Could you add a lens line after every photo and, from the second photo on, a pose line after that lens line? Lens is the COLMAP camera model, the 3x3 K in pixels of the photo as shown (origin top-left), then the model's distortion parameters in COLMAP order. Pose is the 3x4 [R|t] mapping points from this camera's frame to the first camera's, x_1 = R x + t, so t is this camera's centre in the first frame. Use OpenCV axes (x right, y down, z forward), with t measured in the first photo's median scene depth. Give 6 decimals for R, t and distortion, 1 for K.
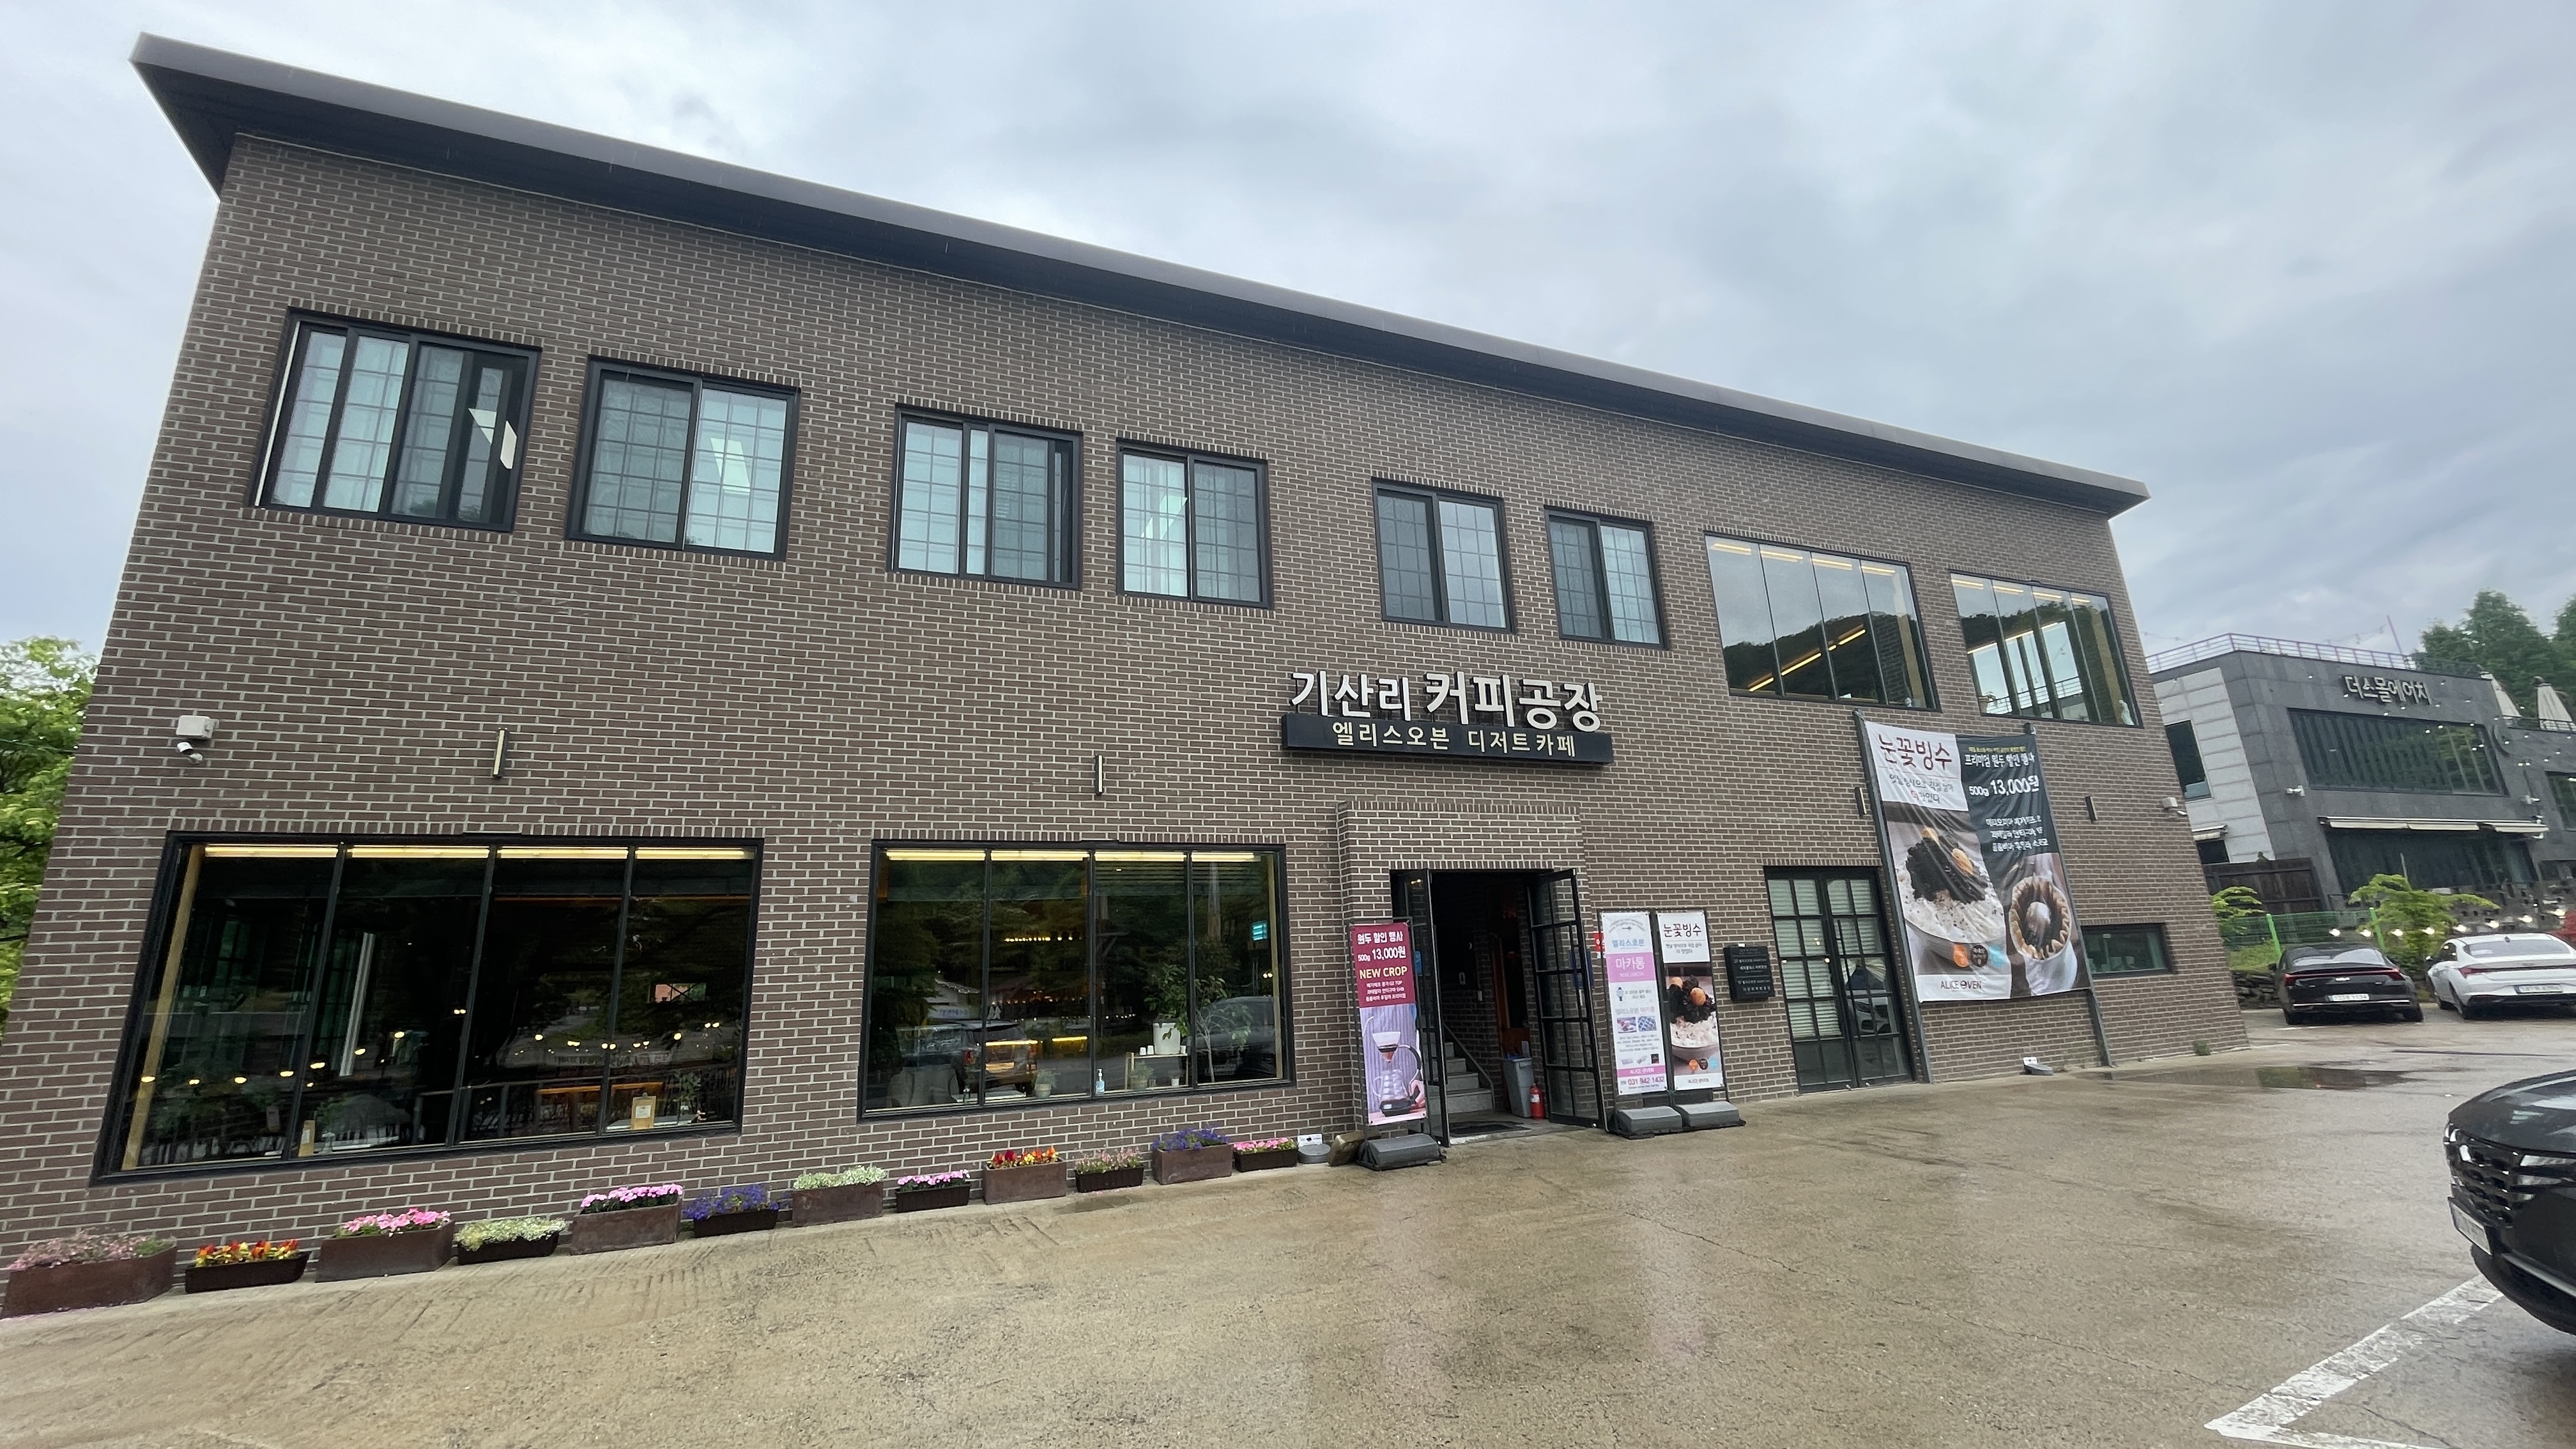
lens RADIAL K [[1059.0, 0, 1288.0], [0, 1059.0, 724.5], [0, 0, 1]] dist [0.000814, 0.000090]
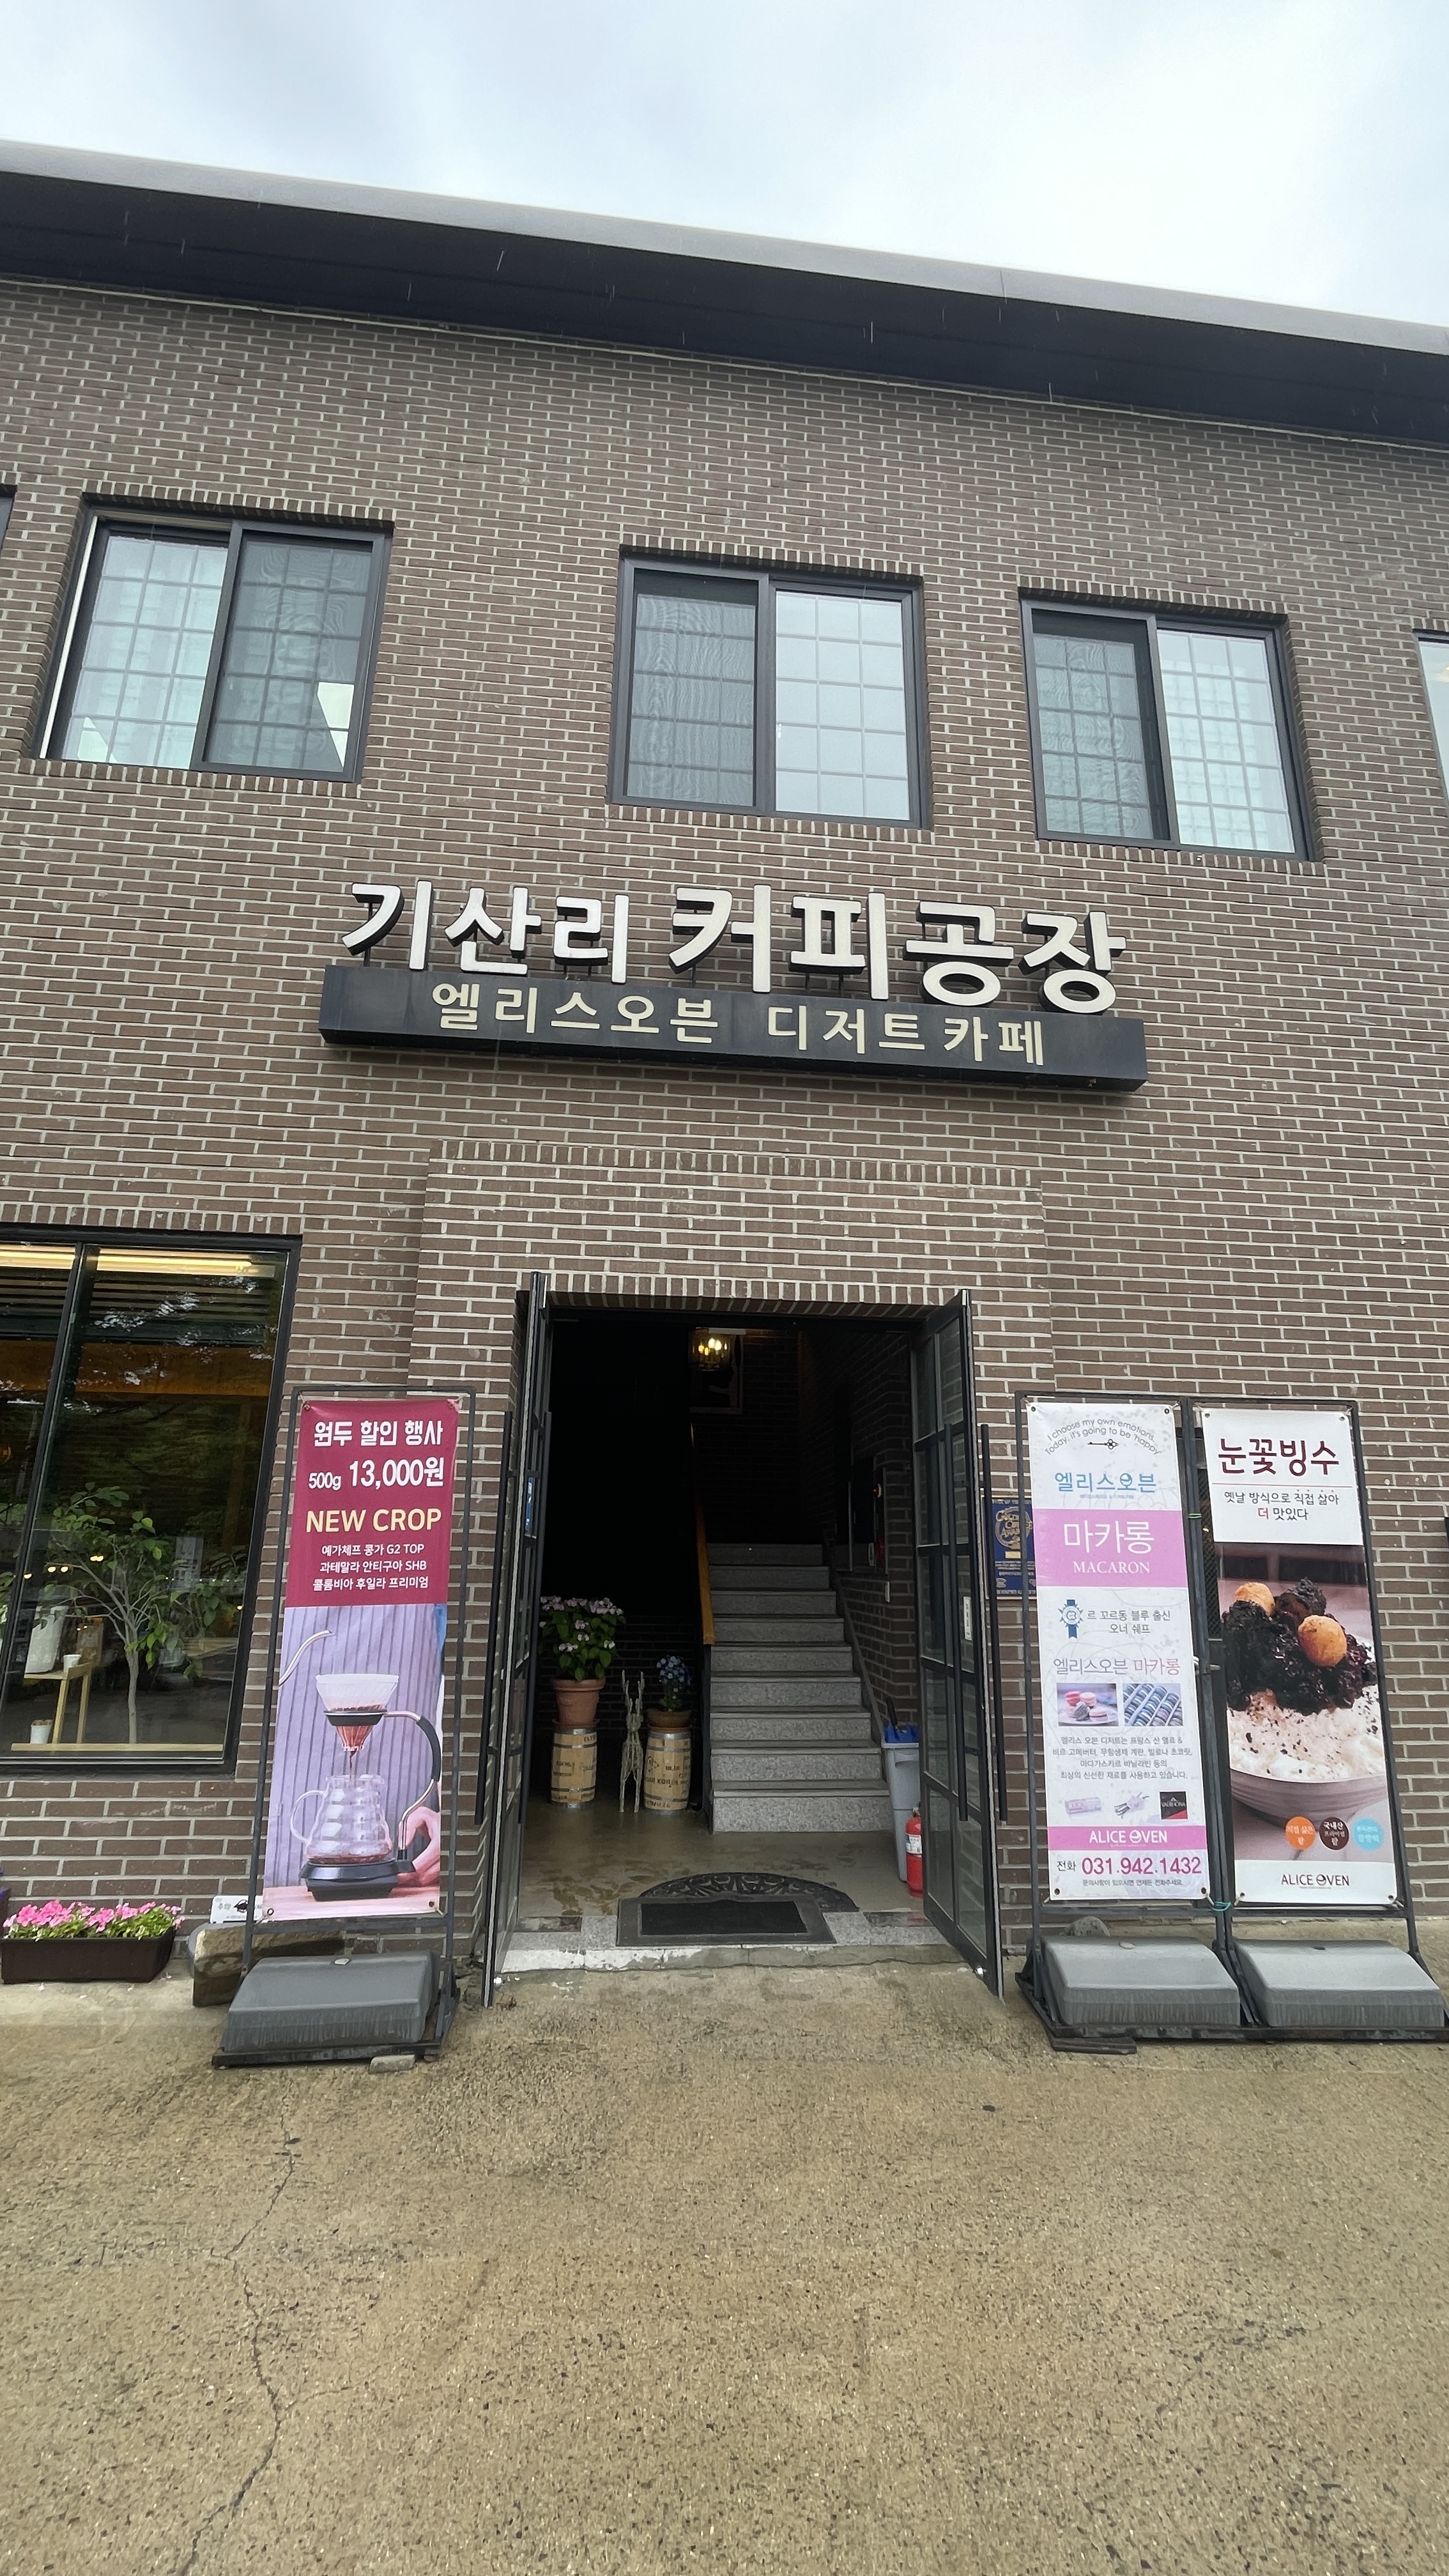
lens RADIAL K [[1056.8, 0, 724.5], [0, 1056.8, 1288.0], [0, 0, 1]] dist [-0.003049, -0.000374]
pose [[0.955552, -0.012610, -0.294554, 0.295325], [0.012308, 0.999920, -0.002879, 0.132958], [0.294567, -0.000874, 0.955630, 0.586293]]
